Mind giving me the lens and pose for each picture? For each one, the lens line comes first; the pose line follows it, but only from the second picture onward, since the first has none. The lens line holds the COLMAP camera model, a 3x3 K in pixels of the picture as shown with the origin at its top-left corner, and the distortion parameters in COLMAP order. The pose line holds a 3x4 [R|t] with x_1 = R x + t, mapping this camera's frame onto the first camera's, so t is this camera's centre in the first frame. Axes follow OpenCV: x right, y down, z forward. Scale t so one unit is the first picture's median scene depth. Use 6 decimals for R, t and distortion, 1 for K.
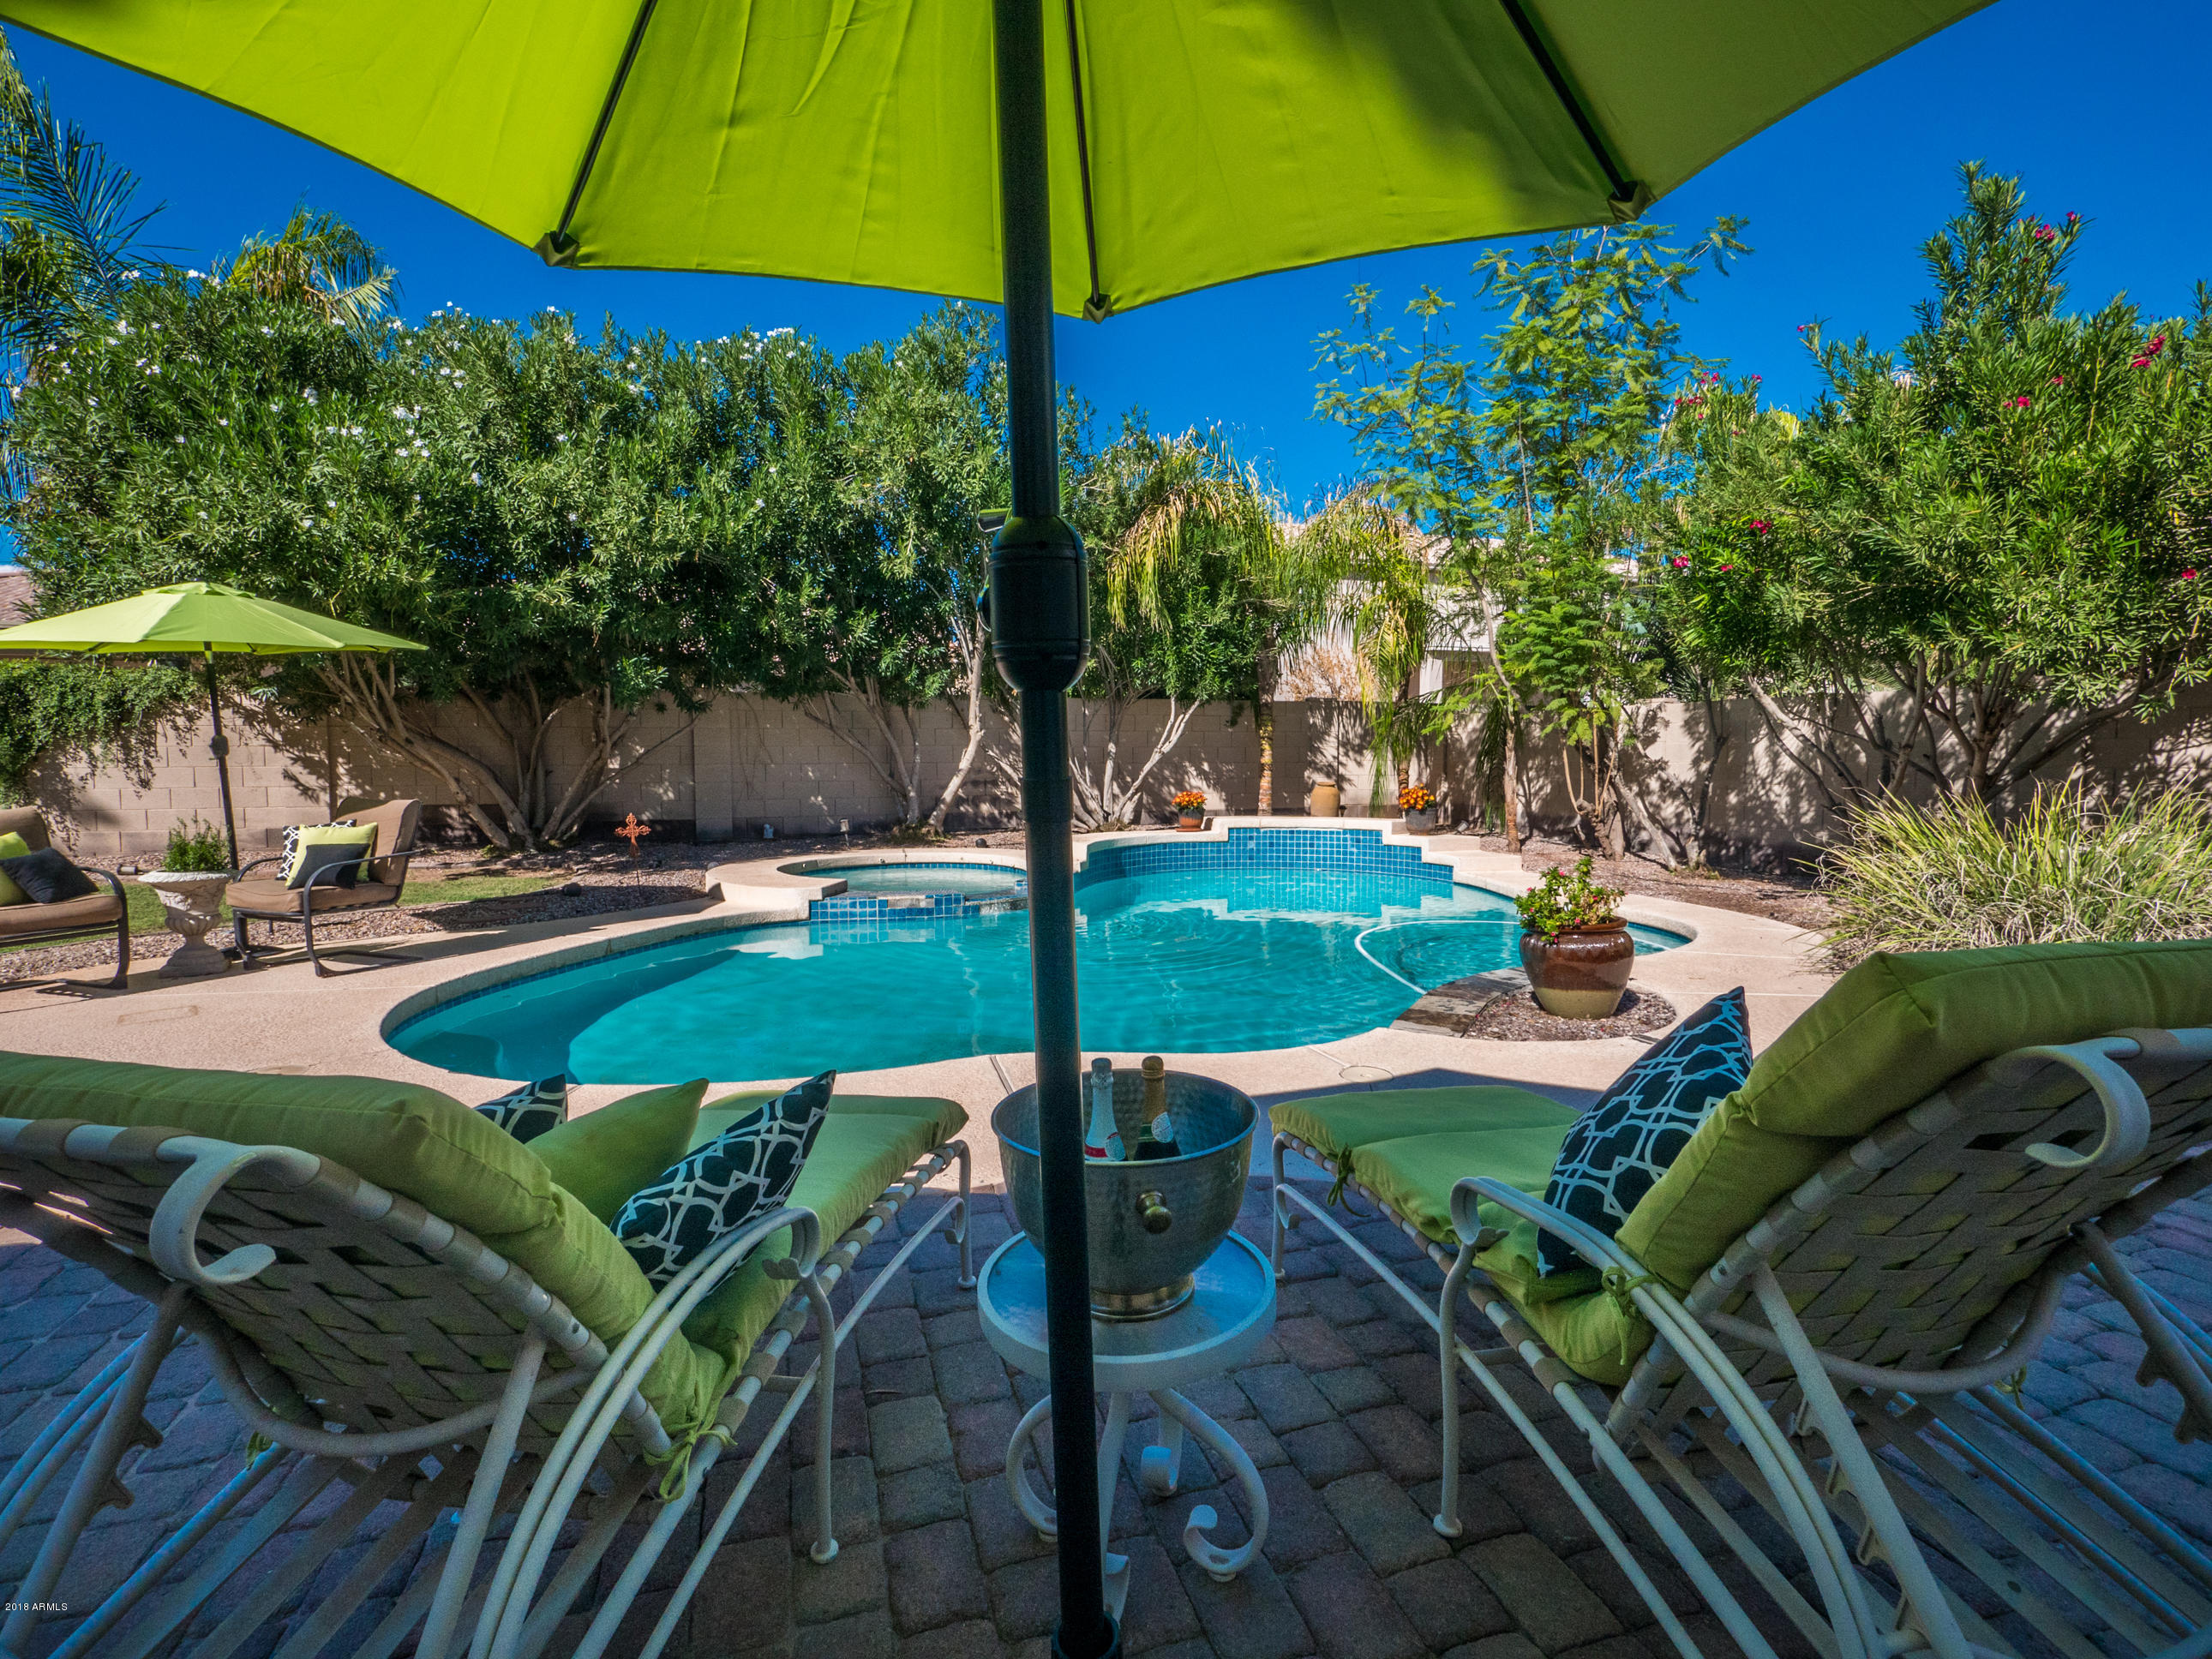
lens RADIAL K [[1060.1, 0, 1106.0], [0, 1060.1, 817.0], [0, 0, 1]] dist [0.005931, -0.000532]
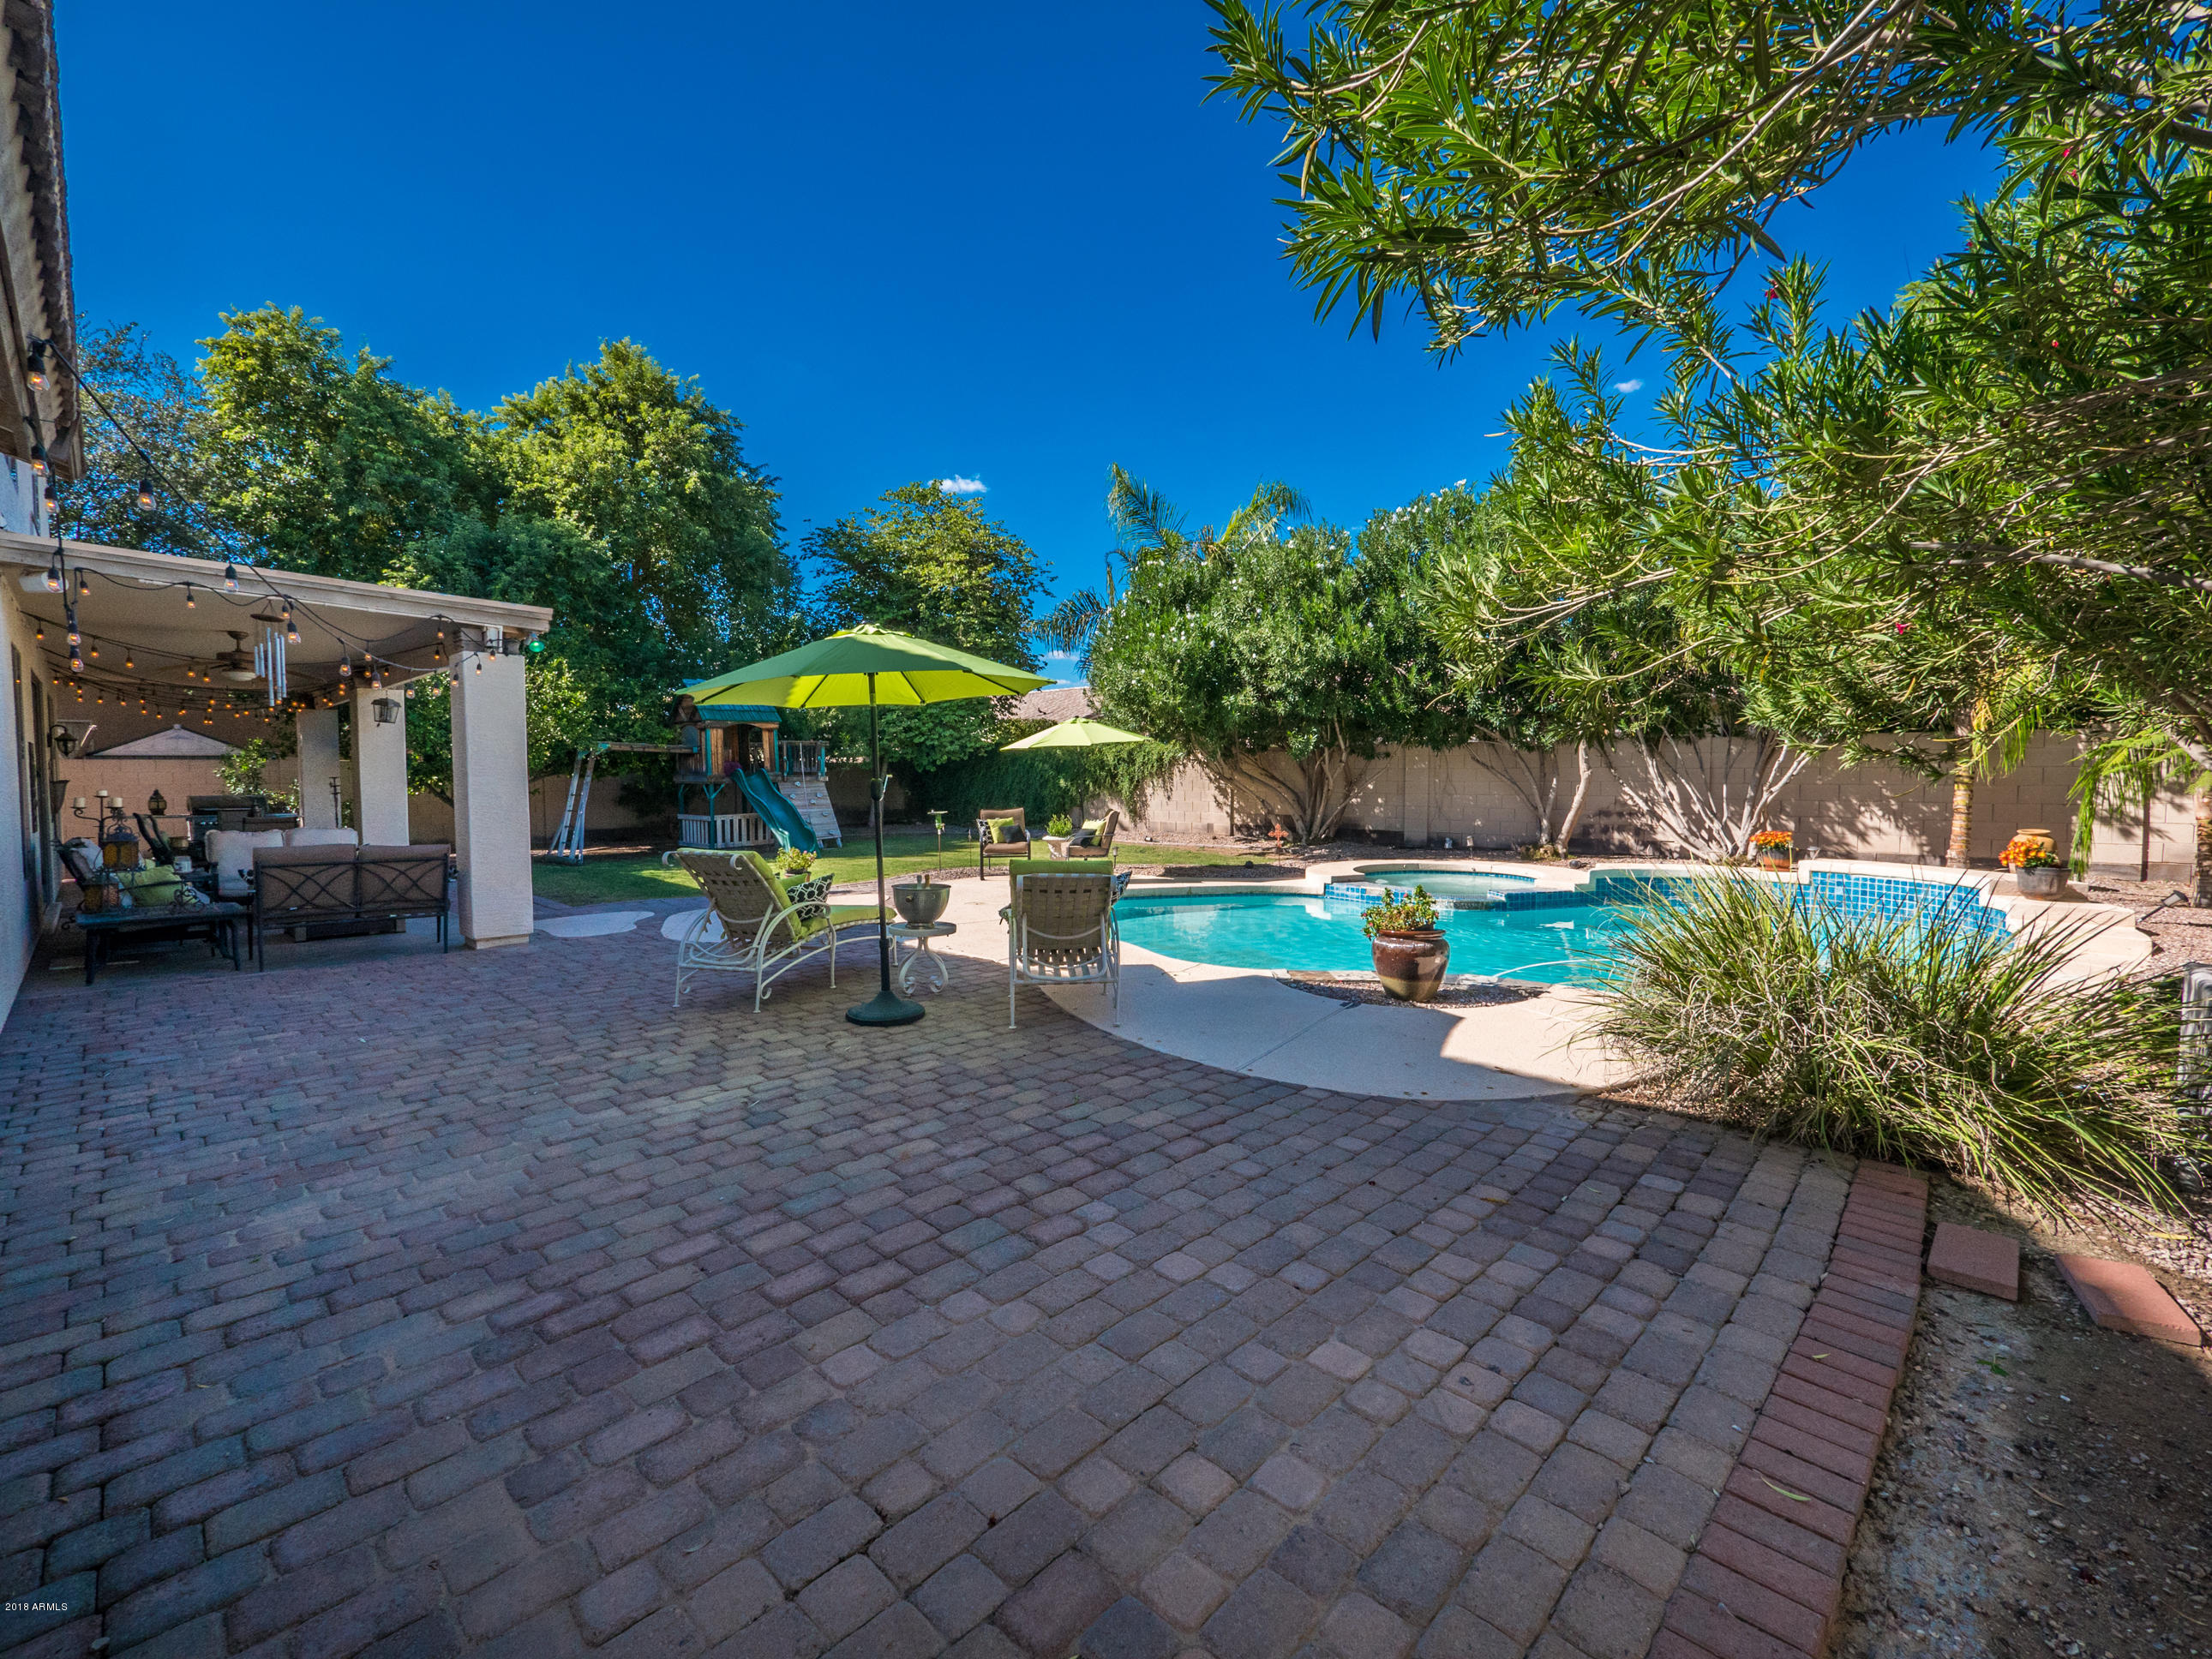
lens RADIAL K [[934.0, 0, 1108.5], [0, 934.0, 819.0], [0, 0, 1]] dist [-0.003243, 0.000886]
pose [[0.482432, 0.044216, -0.874817, 0.631167], [-0.052658, 0.998383, 0.021423, -0.024460], [0.874349, 0.035731, 0.483980, 0.029653]]
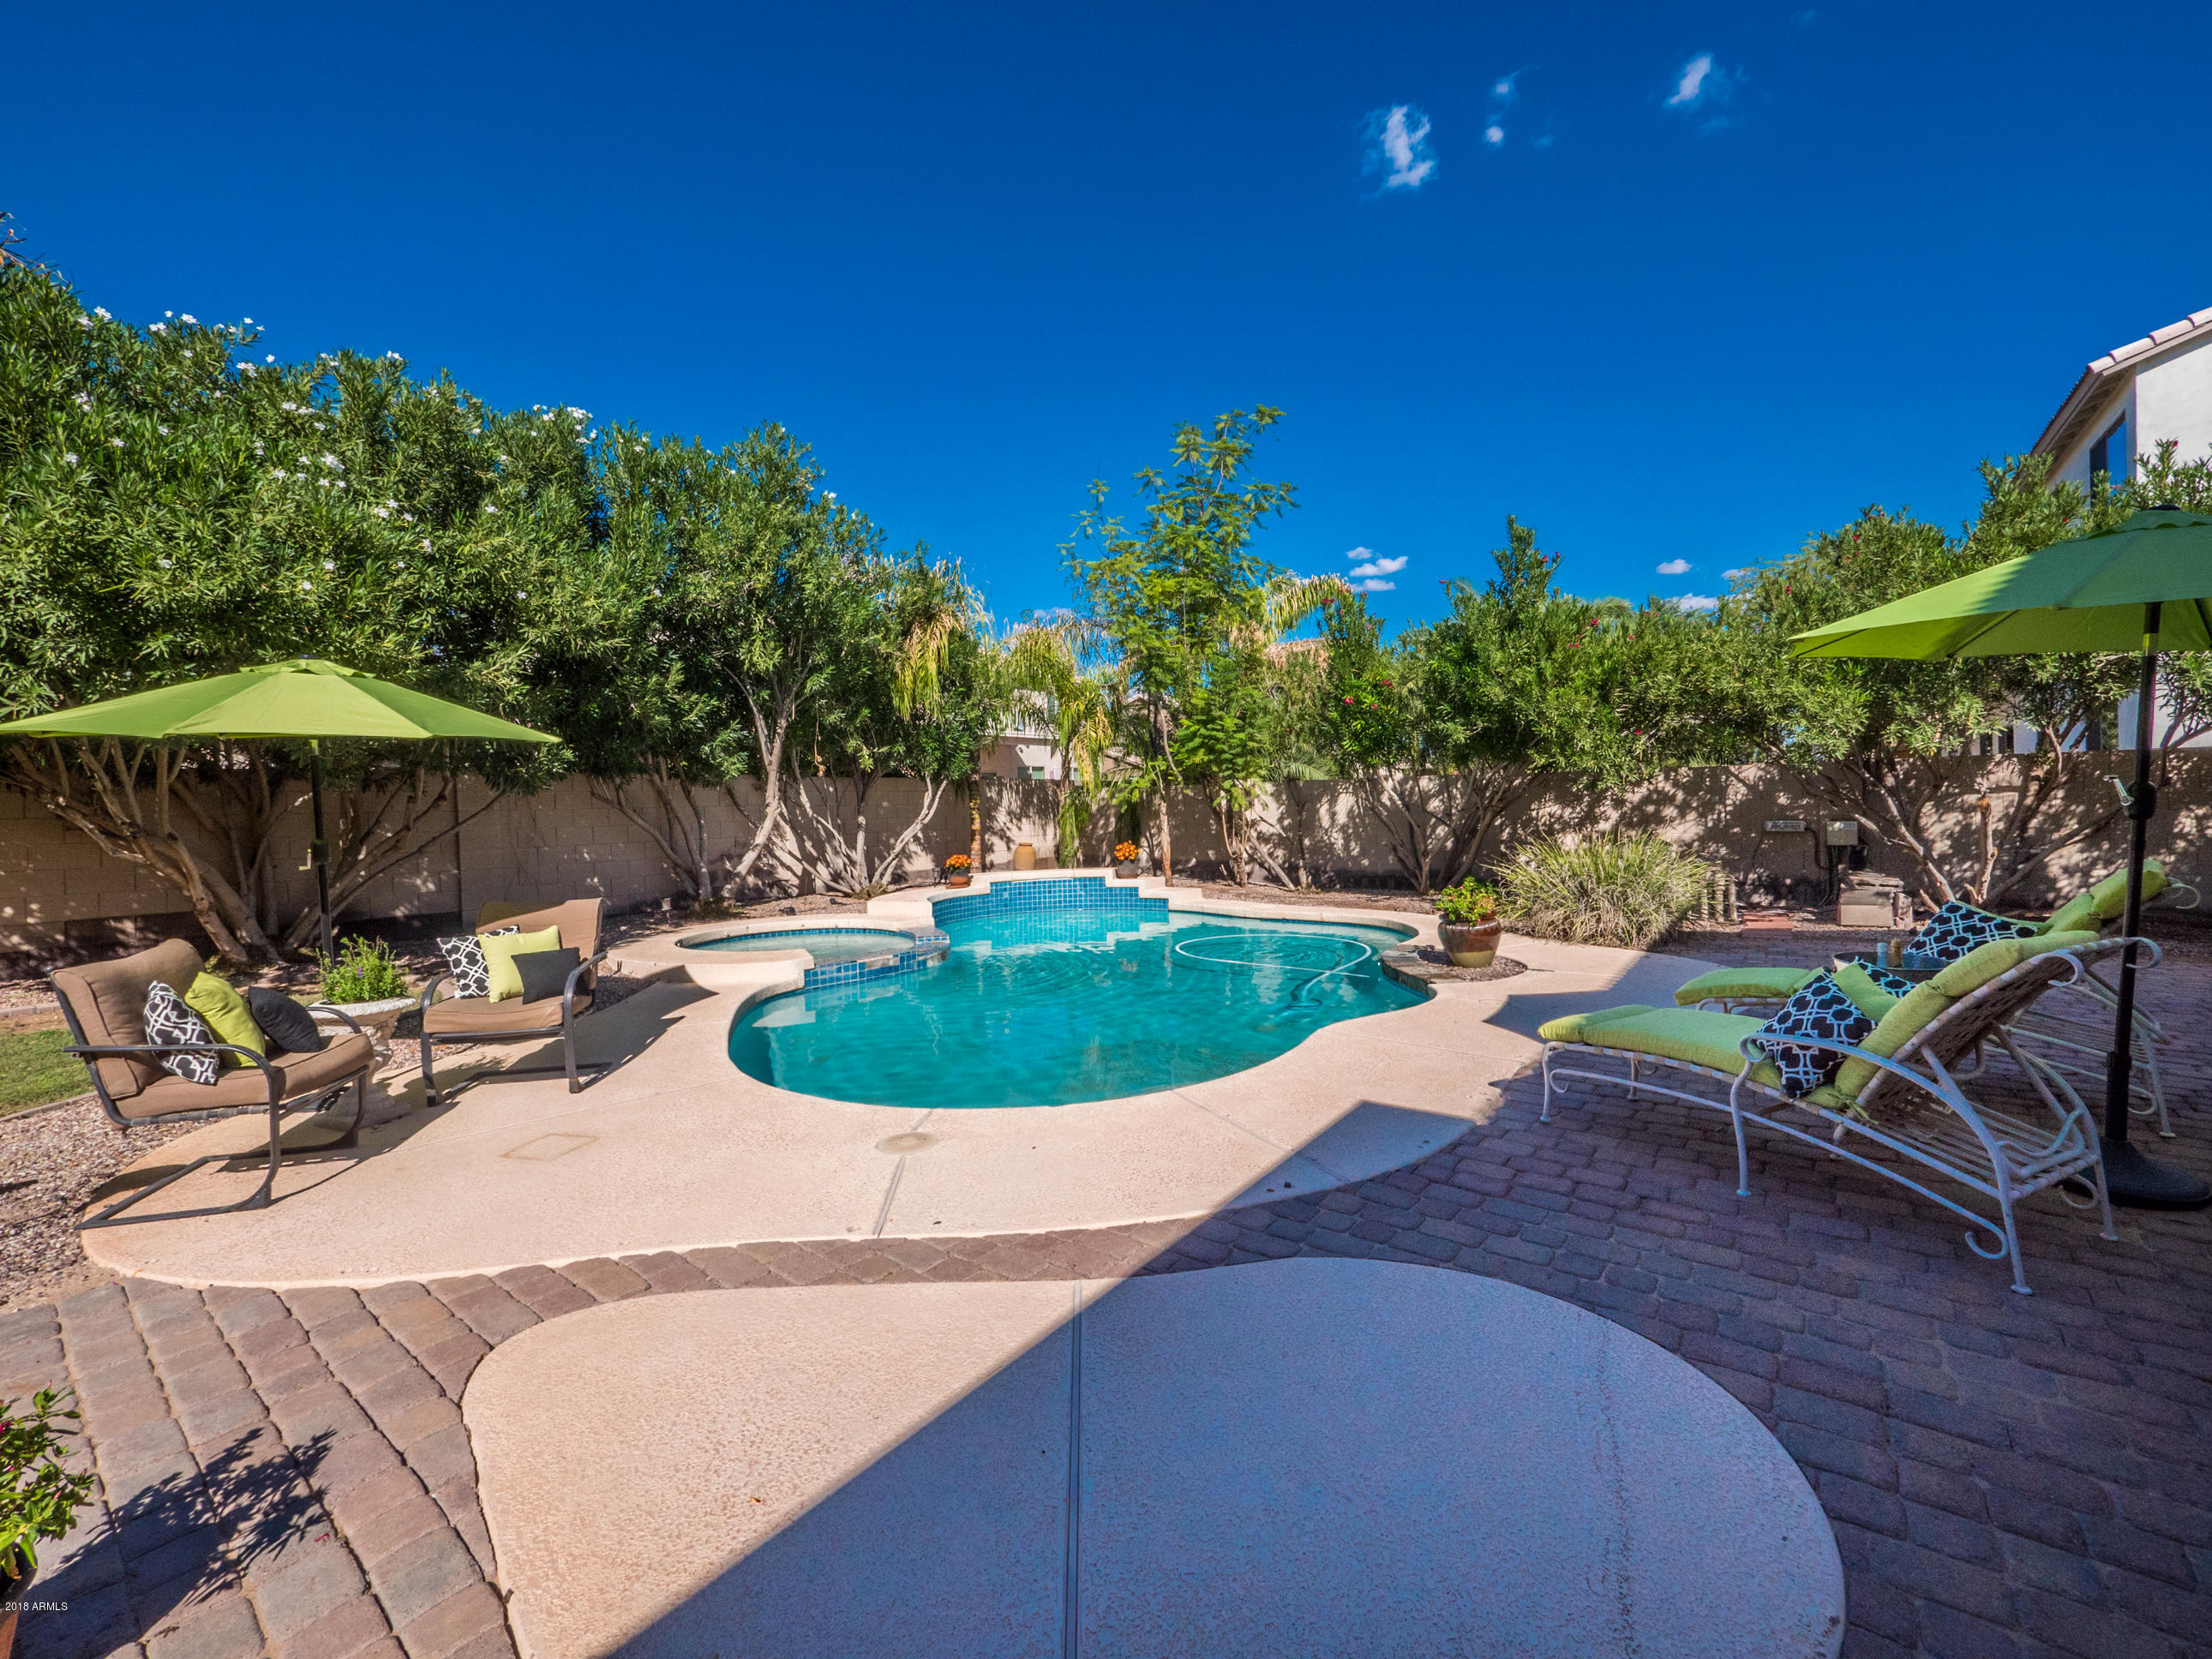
lens RADIAL K [[934.0, 0, 1108.5], [0, 934.0, 819.0], [0, 0, 1]] dist [-0.003243, 0.000886]
pose [[0.817392, -0.026307, 0.575482, -0.459586], [0.057841, 0.997657, -0.036549, -0.018226], [-0.573171, 0.063161, 0.816998, 0.025706]]
